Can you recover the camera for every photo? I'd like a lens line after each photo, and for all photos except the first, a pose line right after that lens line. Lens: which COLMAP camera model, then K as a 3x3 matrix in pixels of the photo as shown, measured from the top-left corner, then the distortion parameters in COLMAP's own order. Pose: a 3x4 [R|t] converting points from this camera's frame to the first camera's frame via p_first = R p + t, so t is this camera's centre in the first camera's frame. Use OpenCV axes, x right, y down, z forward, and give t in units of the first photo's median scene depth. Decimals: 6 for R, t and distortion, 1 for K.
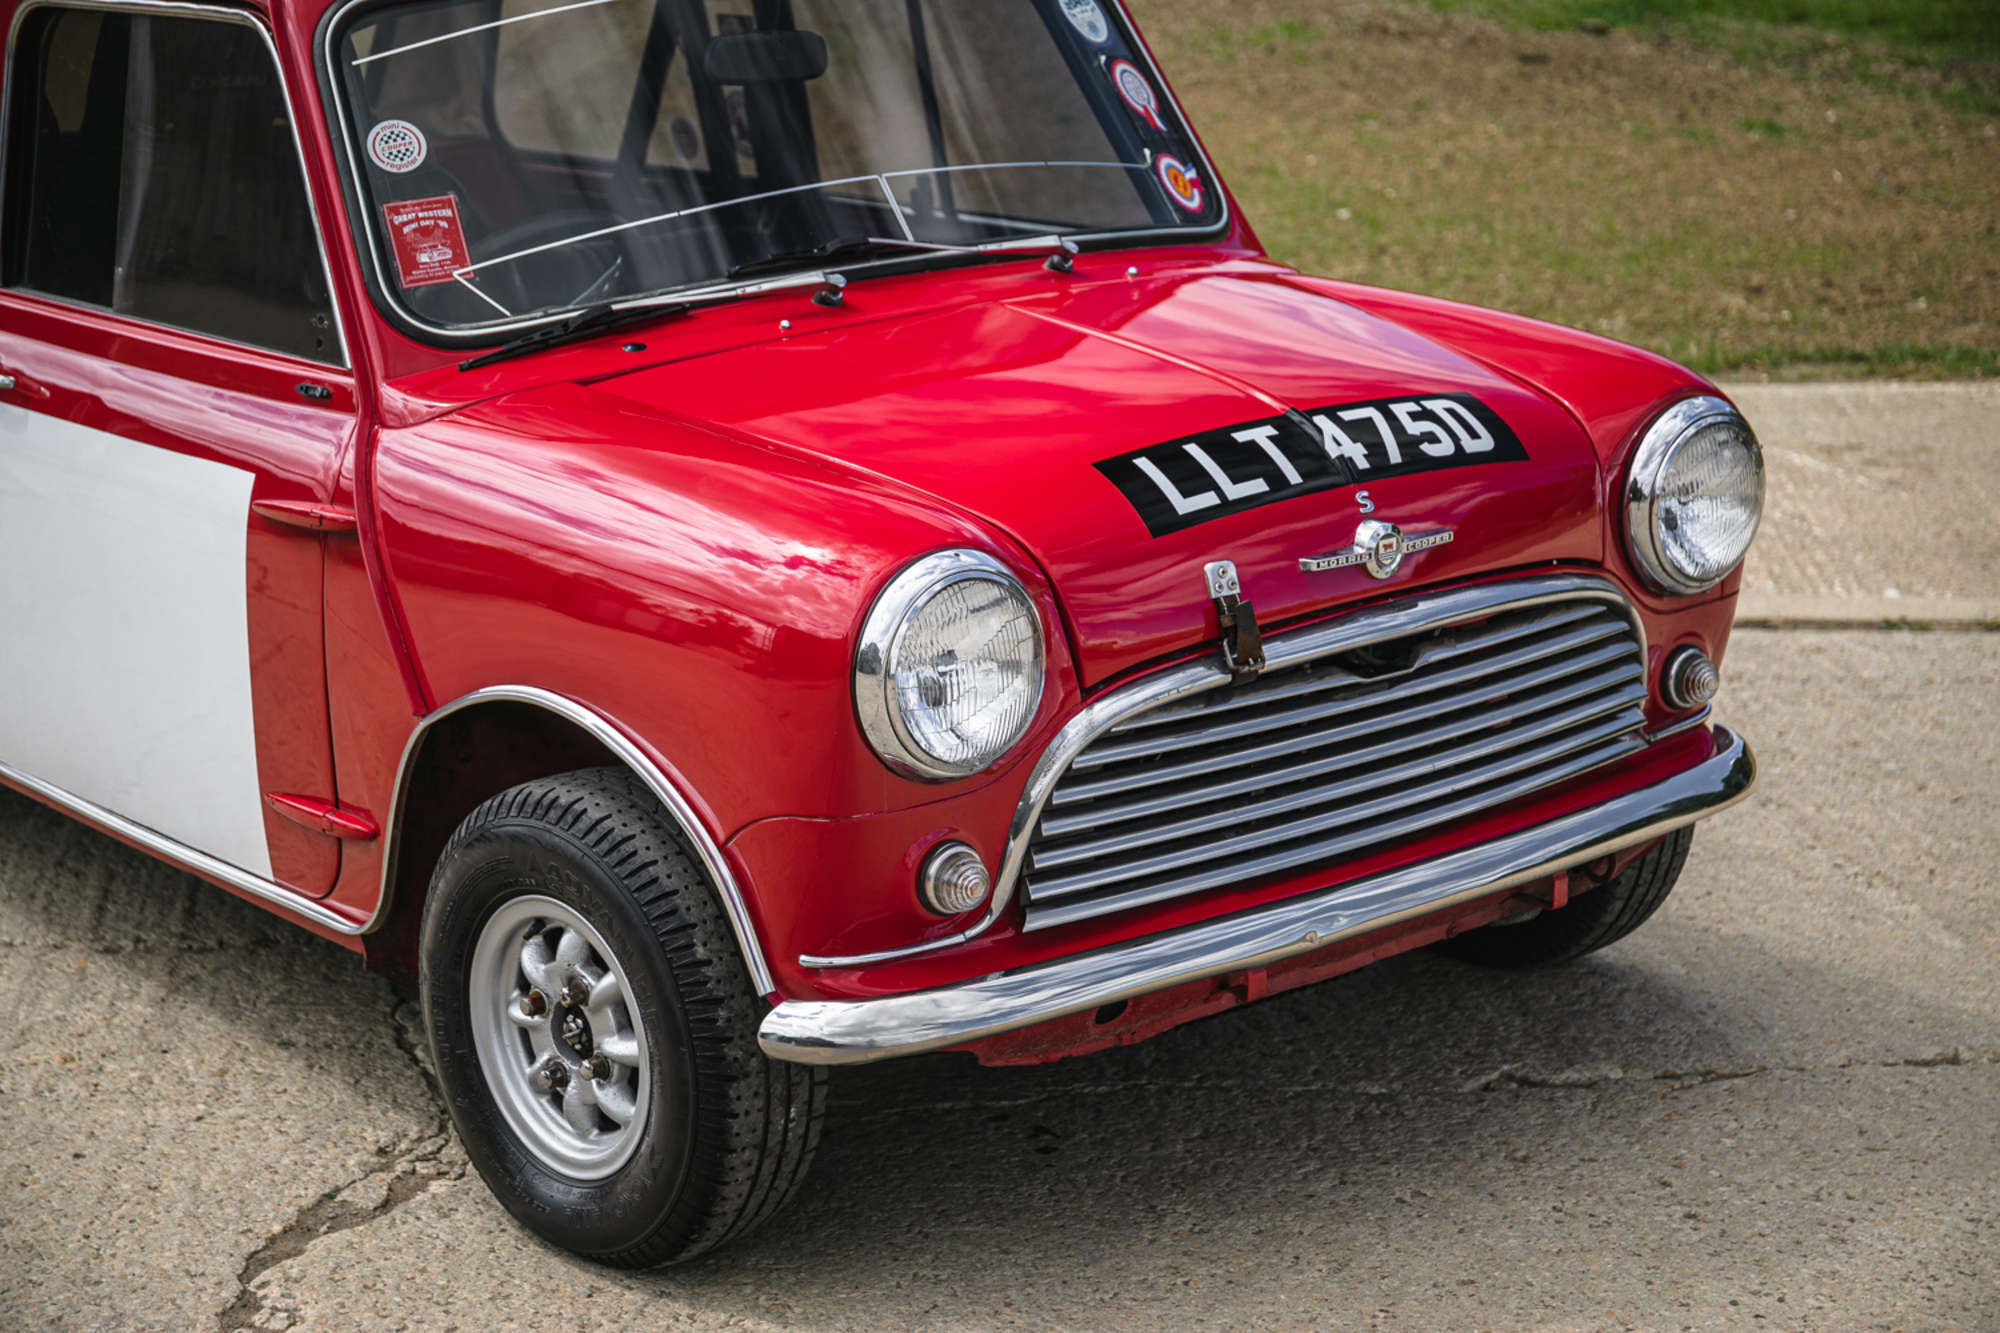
lens RADIAL K [[3611.2, 0, 1005.2], [0, 3611.2, 696.3], [0, 0, 1]] dist [0.057239, 0.381550]
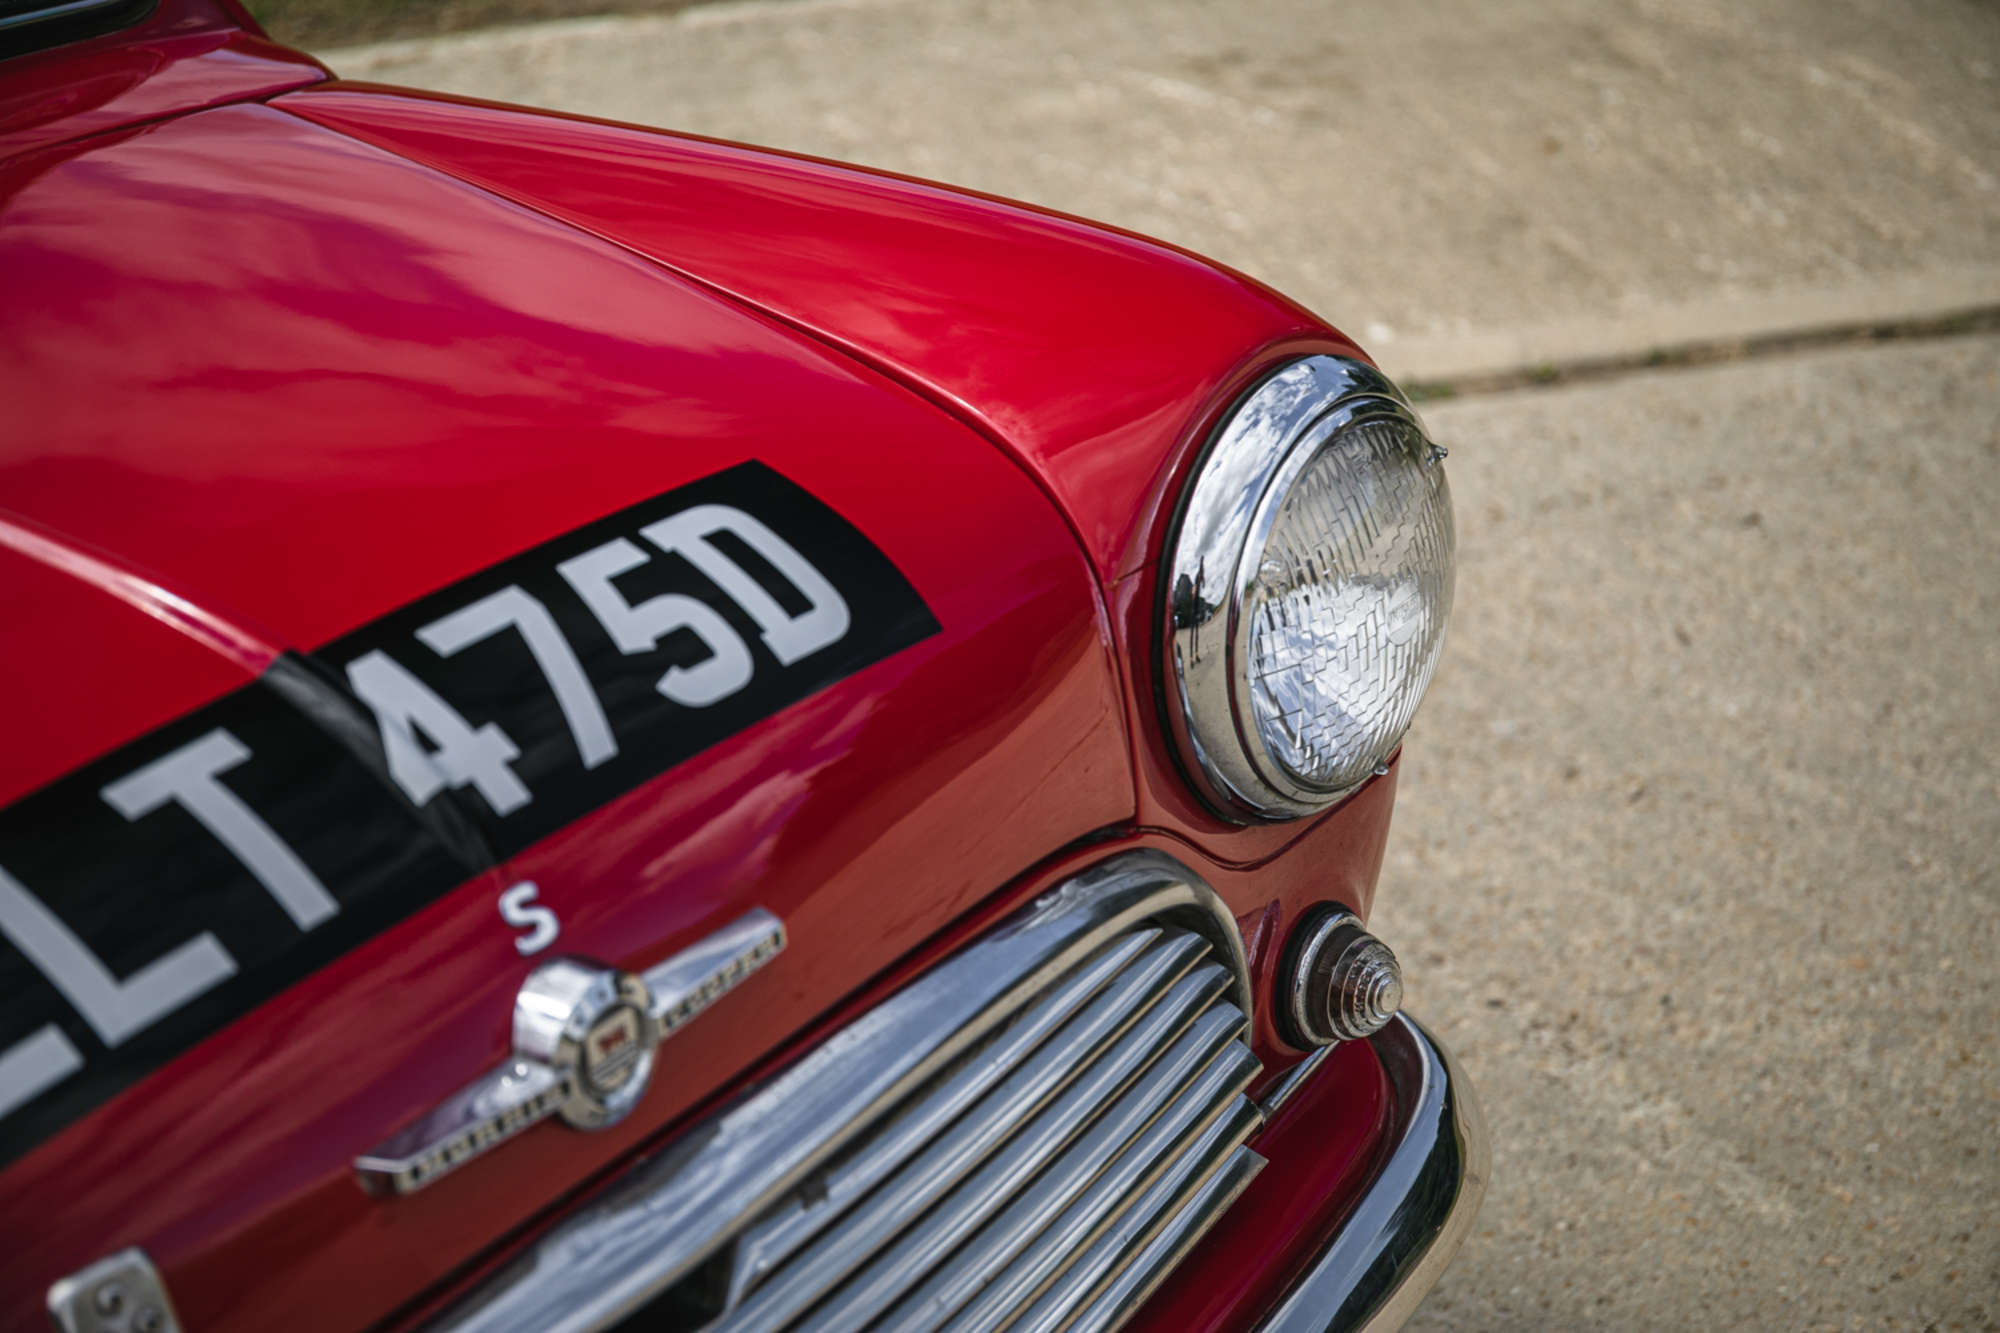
lens RADIAL K [[3611.2, 0, 1005.2], [0, 3611.2, 696.3], [0, 0, 1]] dist [0.057239, 0.381550]
pose [[0.970136, -0.152559, 0.188578, 0.077546], [0.125135, 0.980782, 0.149691, -0.115309], [-0.207791, -0.121623, 0.970583, 0.621542]]
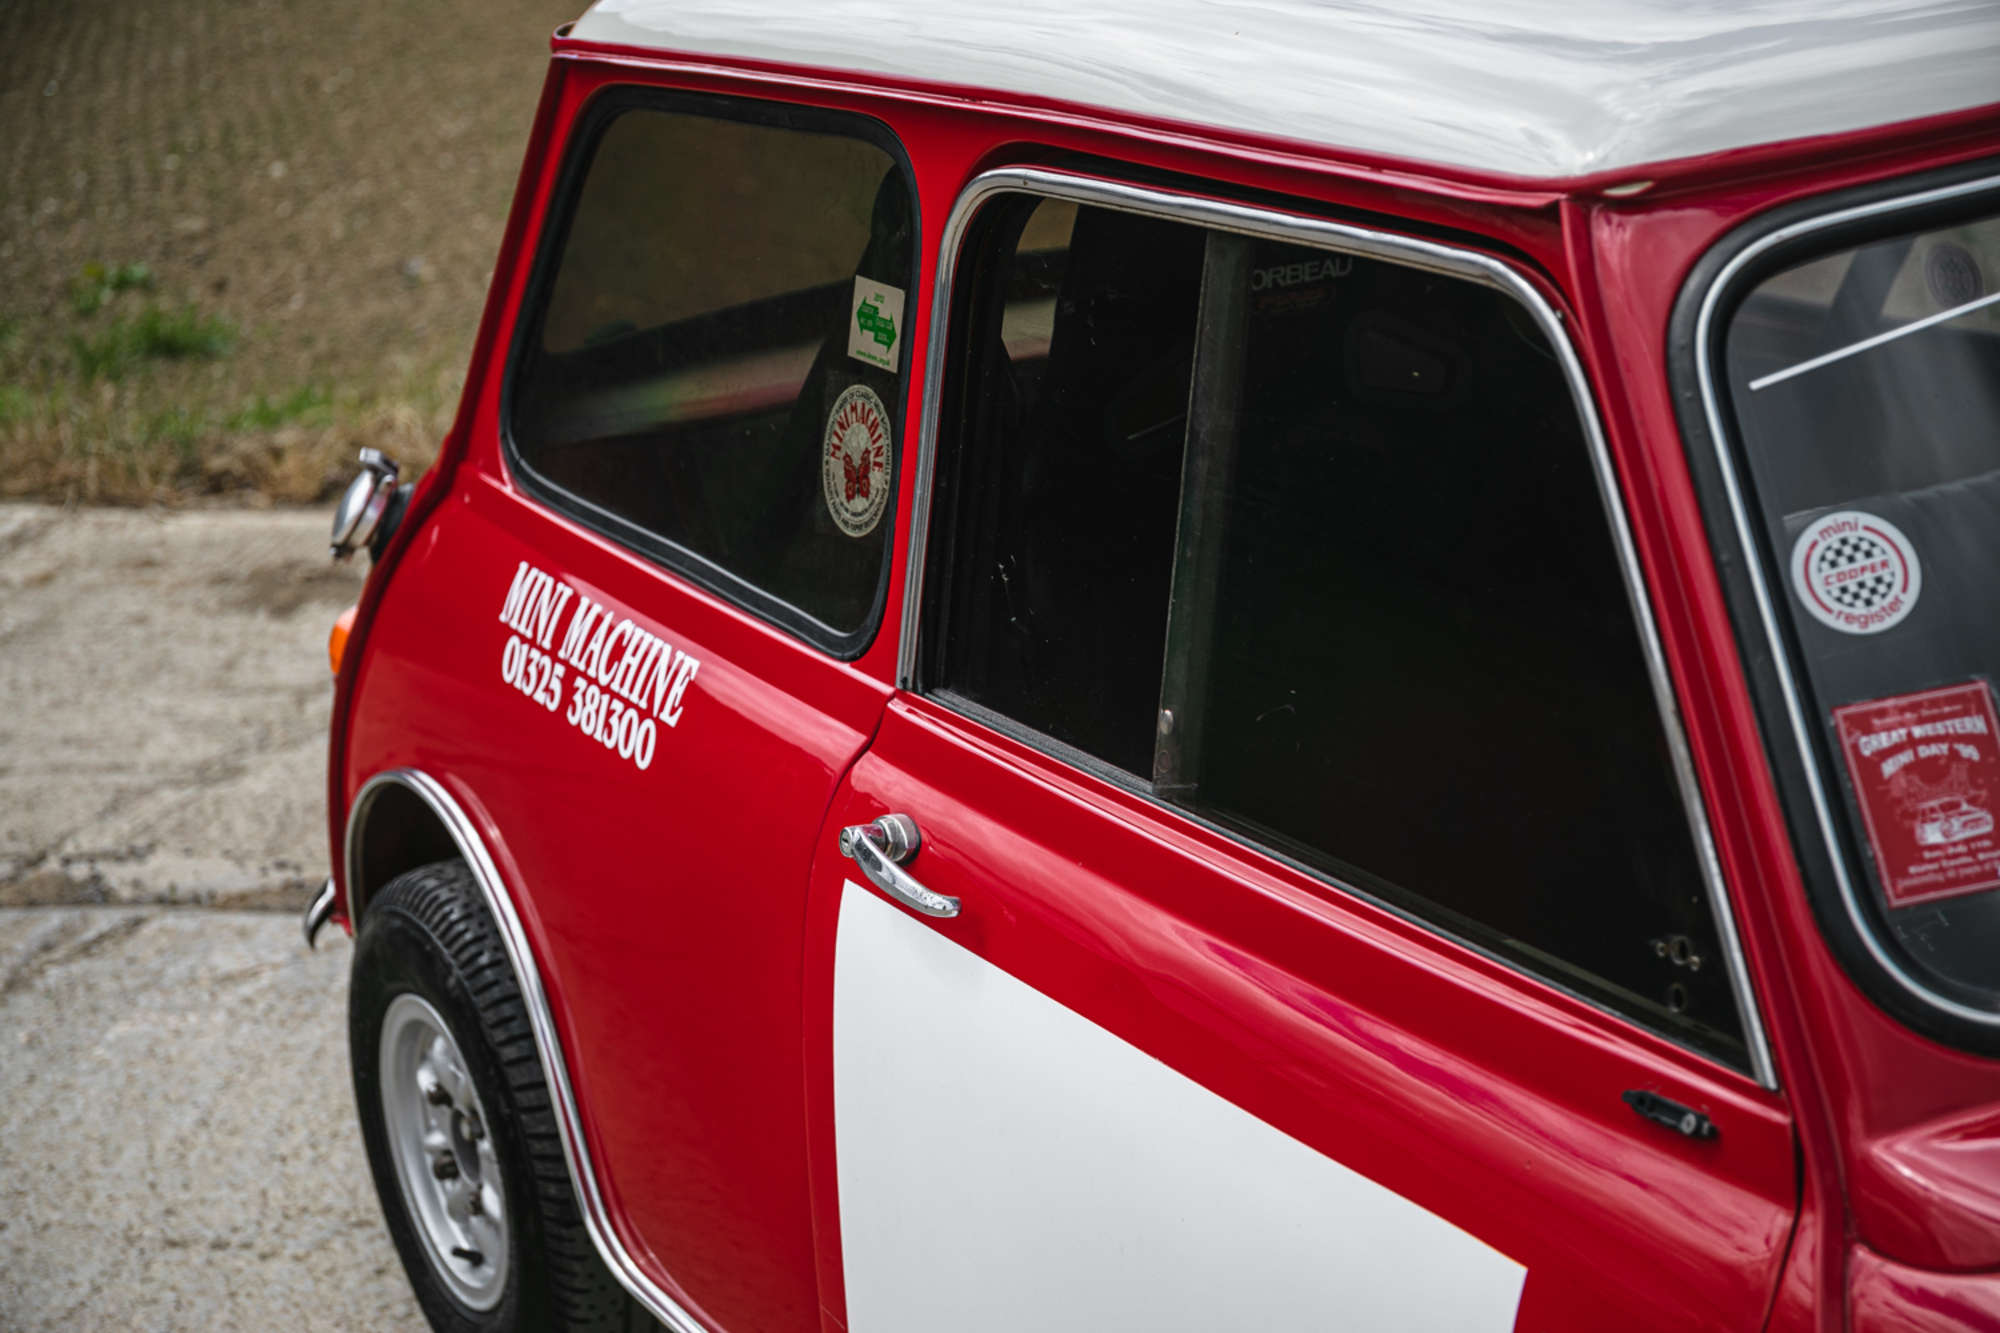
lens RADIAL K [[3611.2, 0, 1005.2], [0, 3611.2, 696.3], [0, 0, 1]] dist [0.057239, 0.381550]
pose [[0.985276, 0.014272, -0.170375, -0.200485], [-0.006610, 0.998945, 0.045454, -0.160387], [0.170844, -0.043658, 0.984330, 0.548981]]
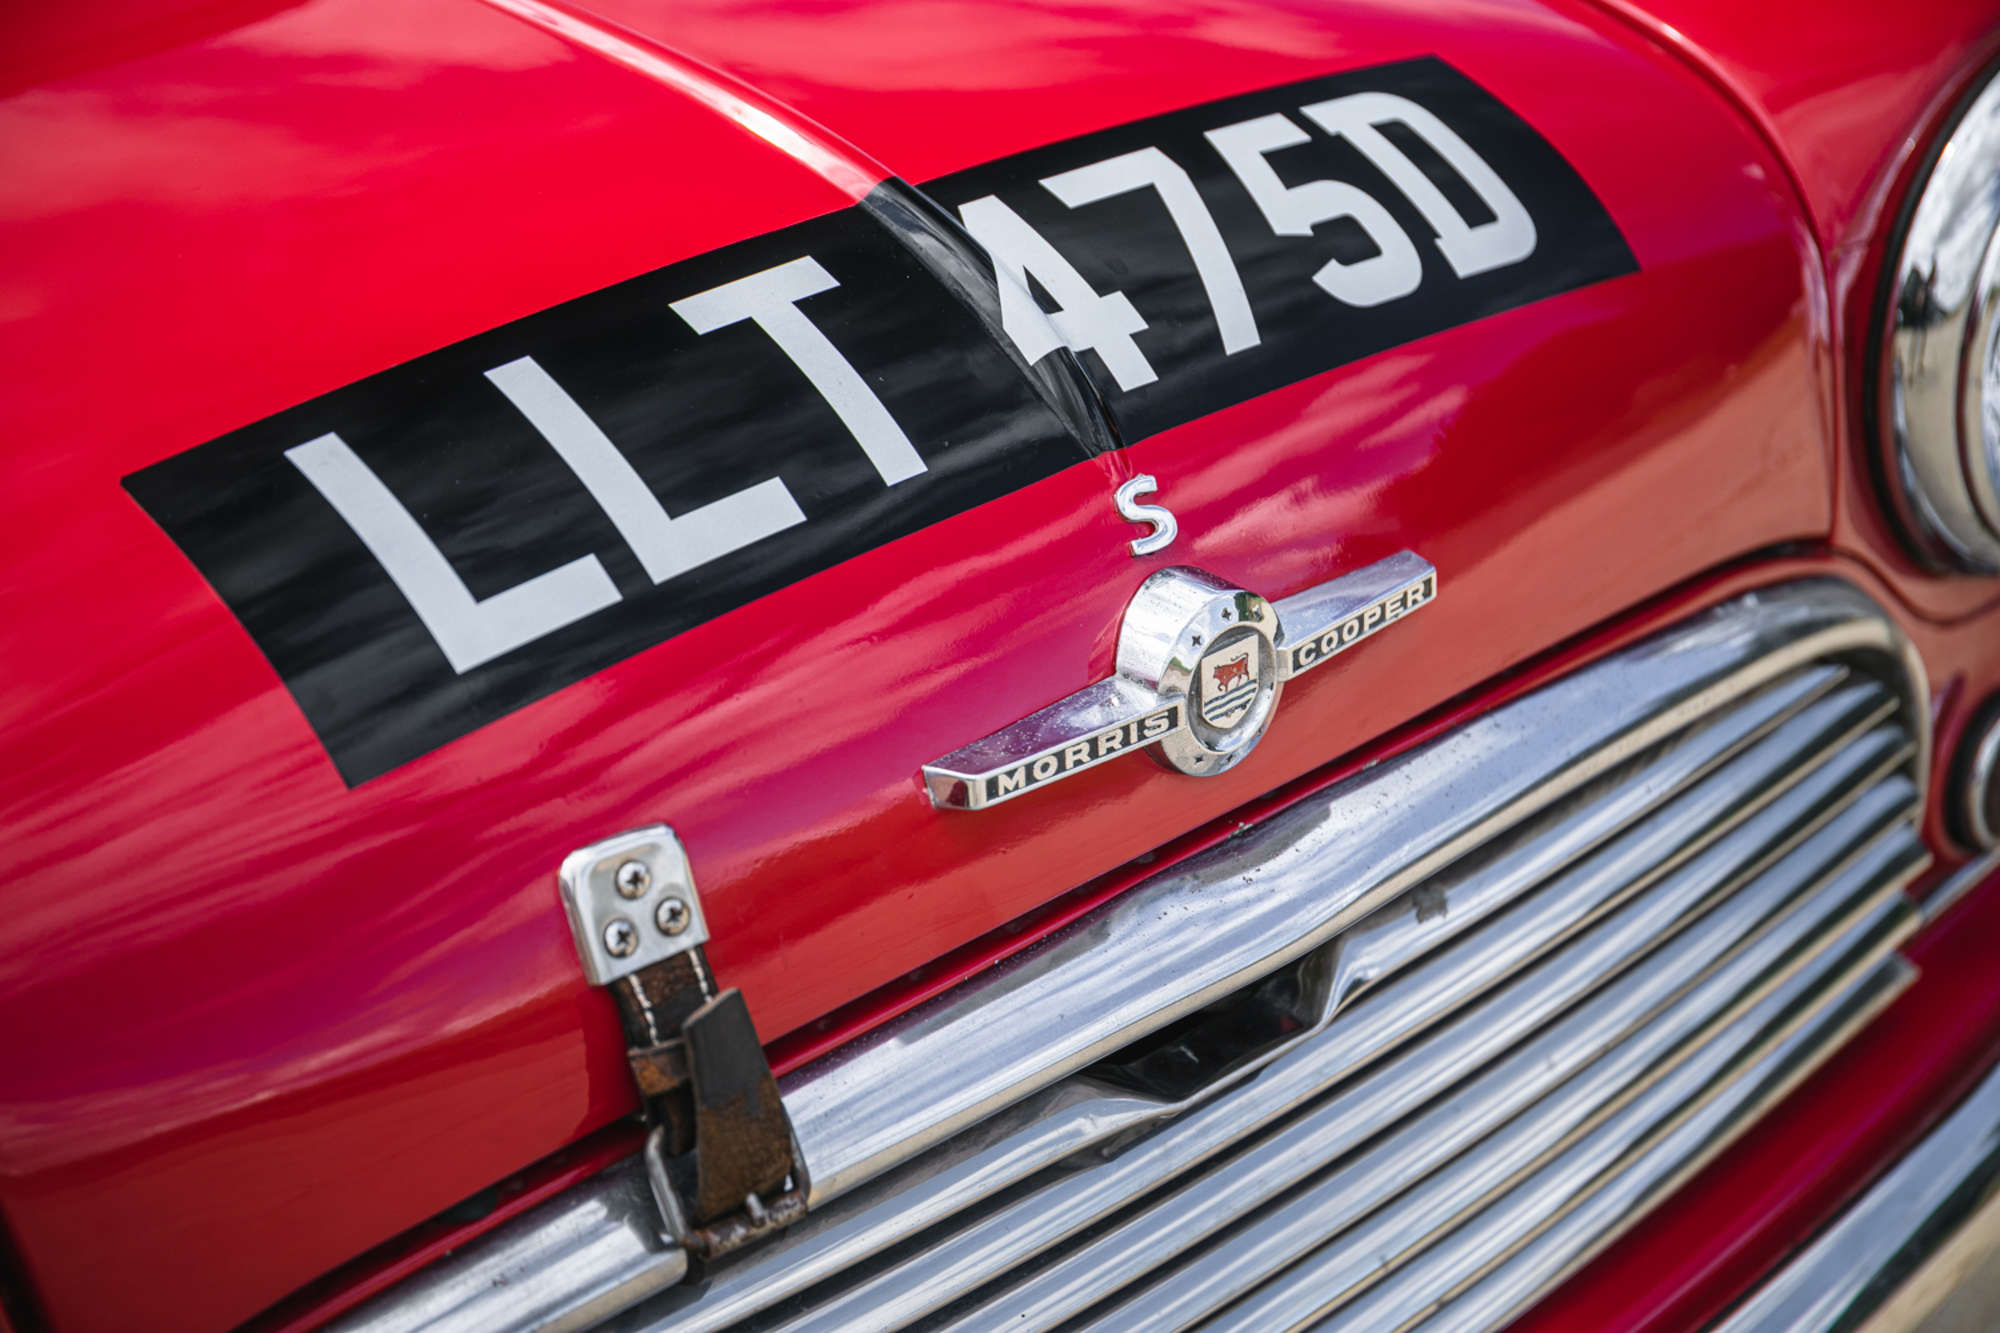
lens RADIAL K [[3611.2, 0, 1005.2], [0, 3611.2, 696.3], [0, 0, 1]] dist [0.057239, 0.381550]
pose [[0.996671, -0.052833, 0.062087, 0.065970], [0.042063, 0.985646, 0.163499, -0.083121], [-0.069834, -0.160343, 0.984588, 0.676689]]
